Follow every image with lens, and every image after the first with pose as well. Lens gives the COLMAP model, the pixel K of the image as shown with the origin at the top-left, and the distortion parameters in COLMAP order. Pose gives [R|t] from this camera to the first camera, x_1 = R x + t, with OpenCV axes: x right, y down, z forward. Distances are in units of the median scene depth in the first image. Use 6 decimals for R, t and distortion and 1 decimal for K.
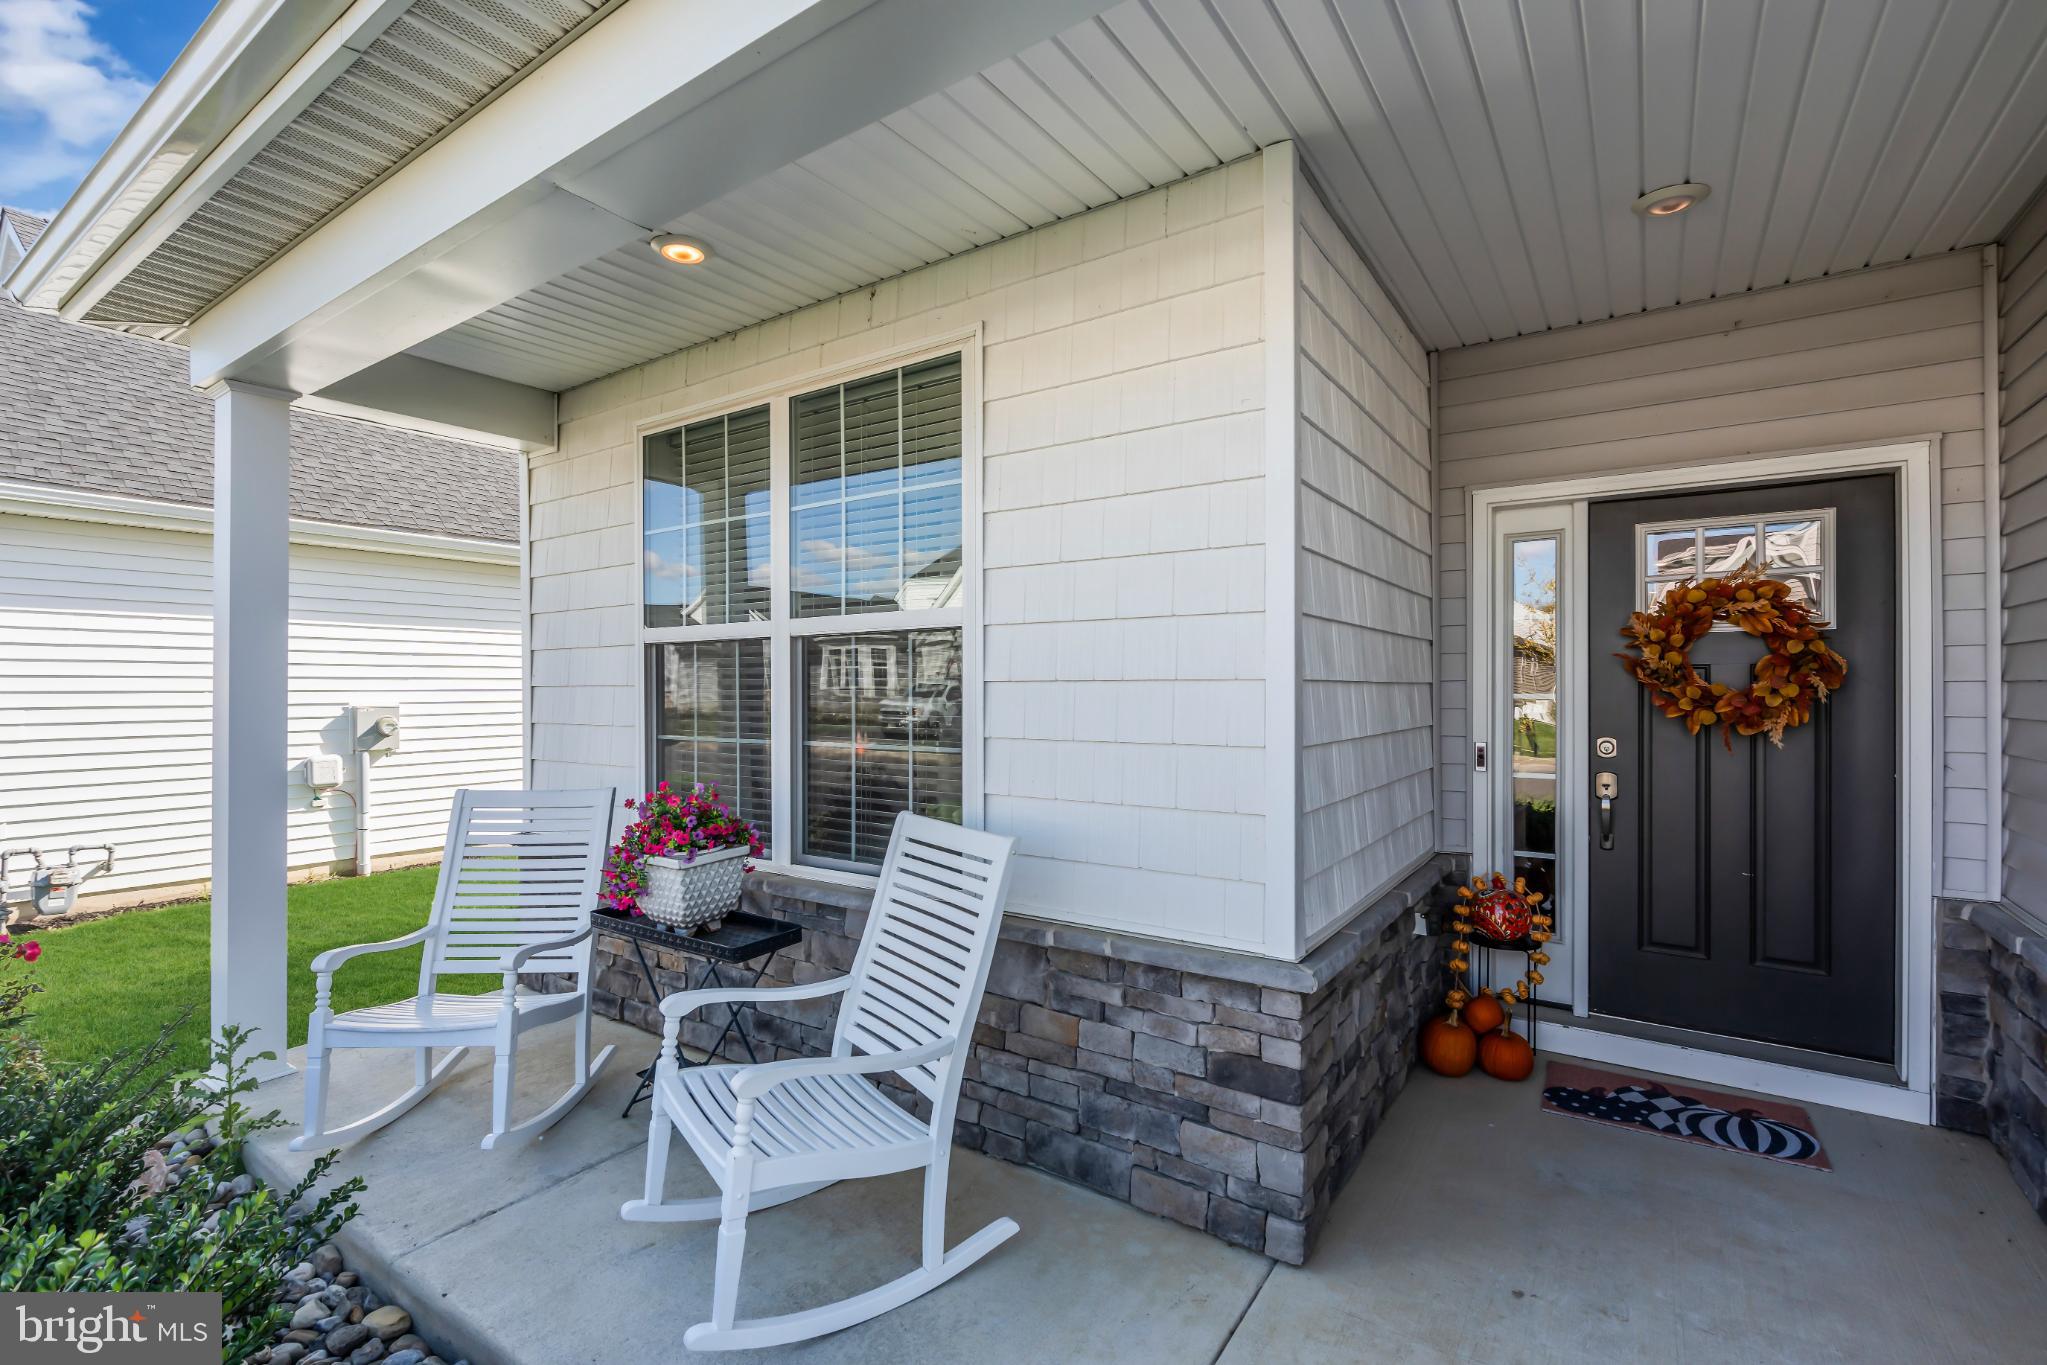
lens RADIAL K [[925.2, 0, 1022.0], [0, 925.2, 684.4], [0, 0, 1]] dist [-0.004070, -0.000262]
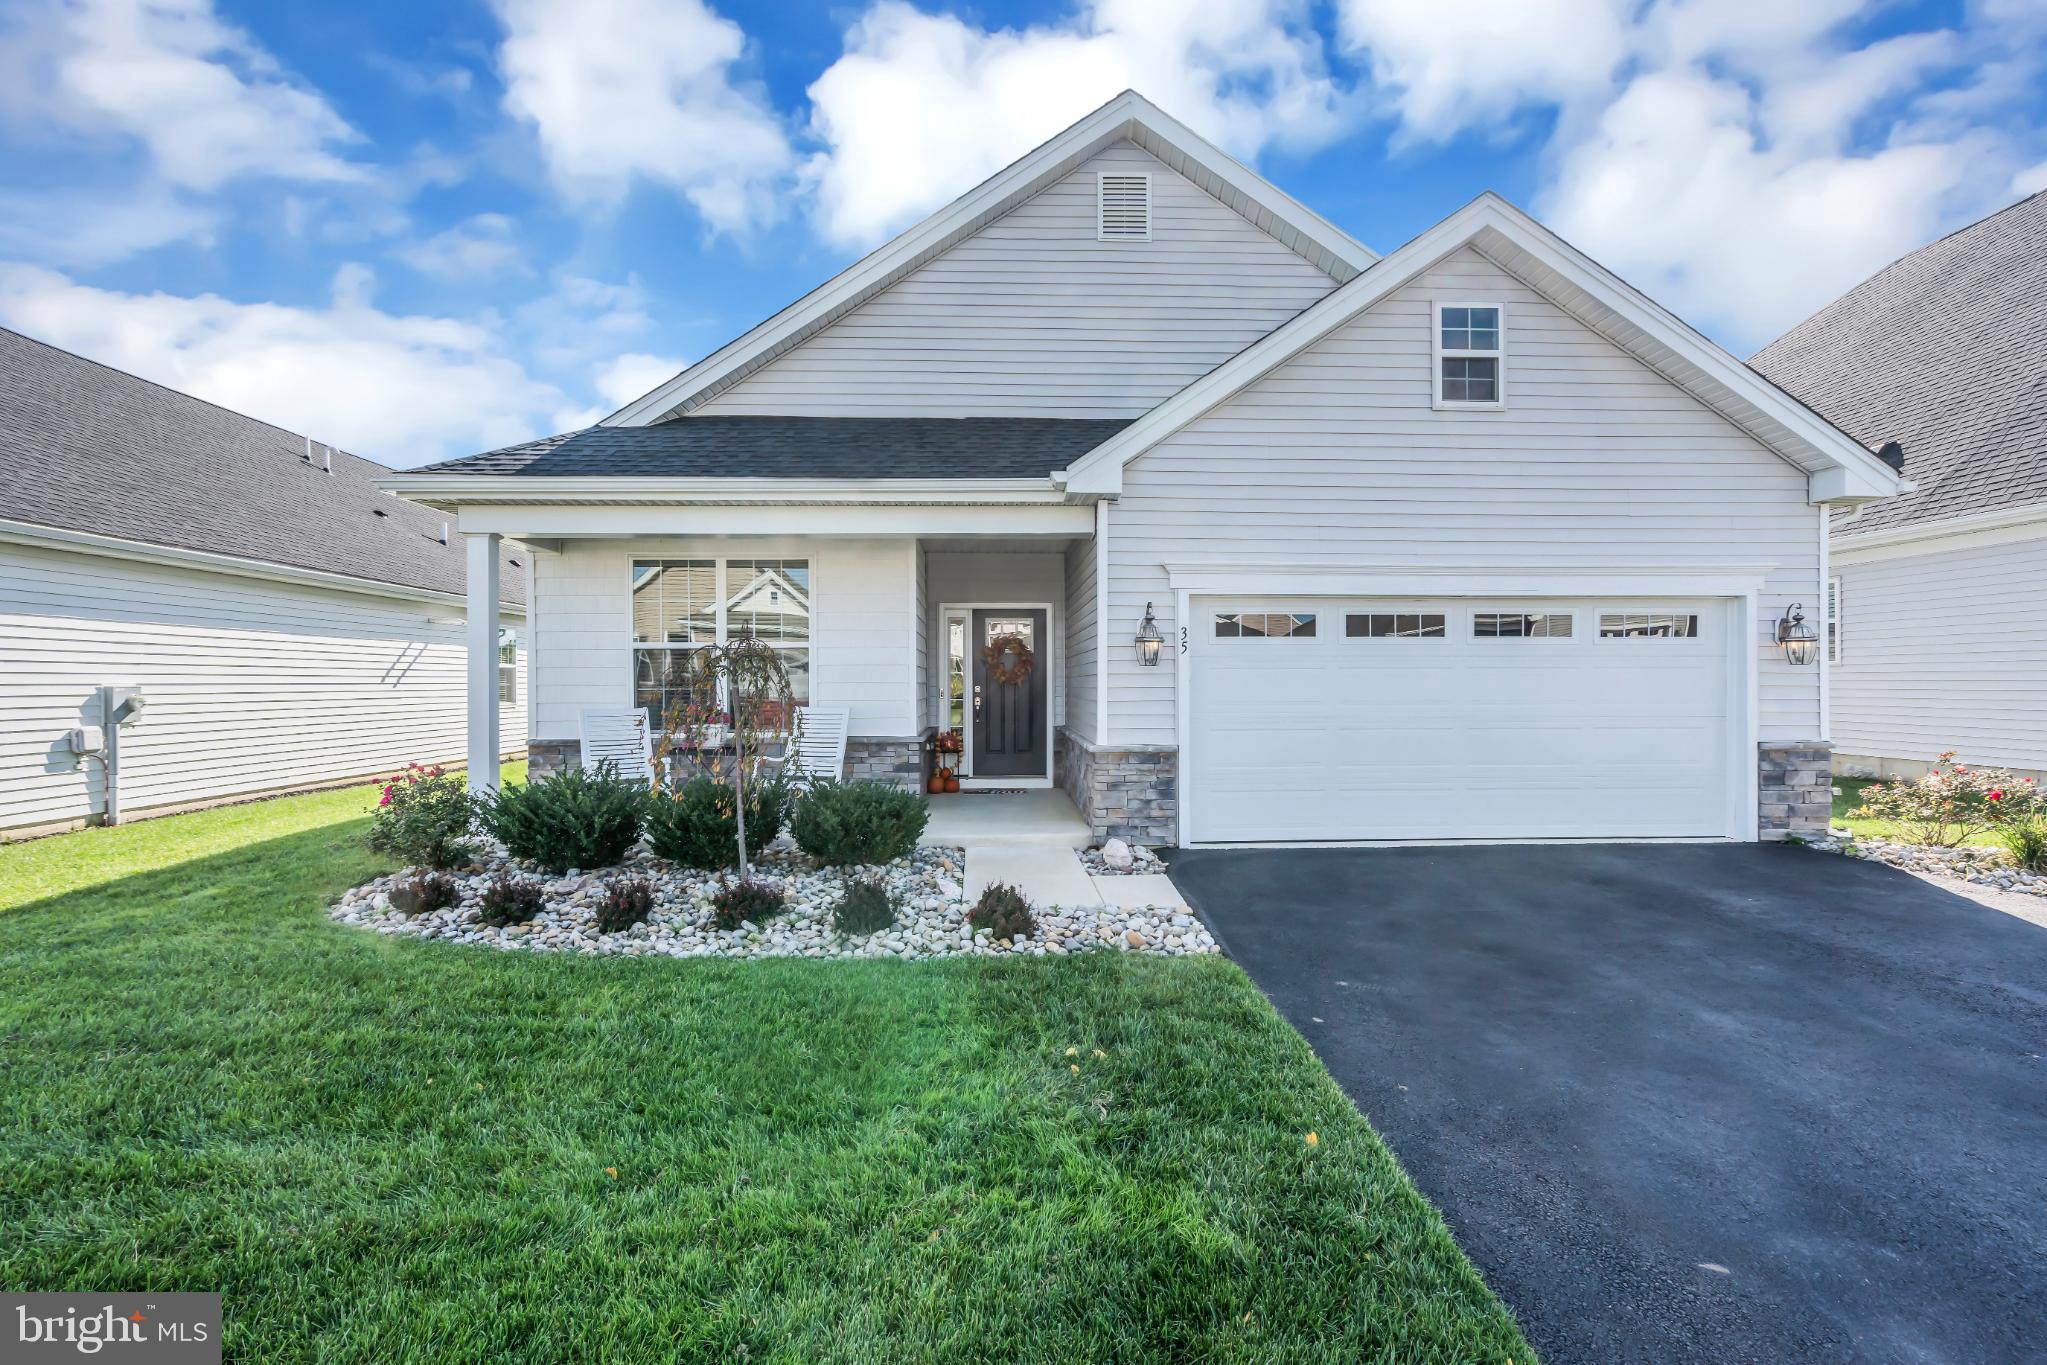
lens RADIAL K [[925.2, 0, 1029.0], [0, 925.2, 684.6], [0, 0, 1]] dist [-0.004070, -0.000262]
pose [[0.798173, -0.006238, 0.602396, -1.092308], [0.000967, 0.999958, 0.009074, 0.025249], [-0.602427, -0.006660, 0.798146, -1.571126]]
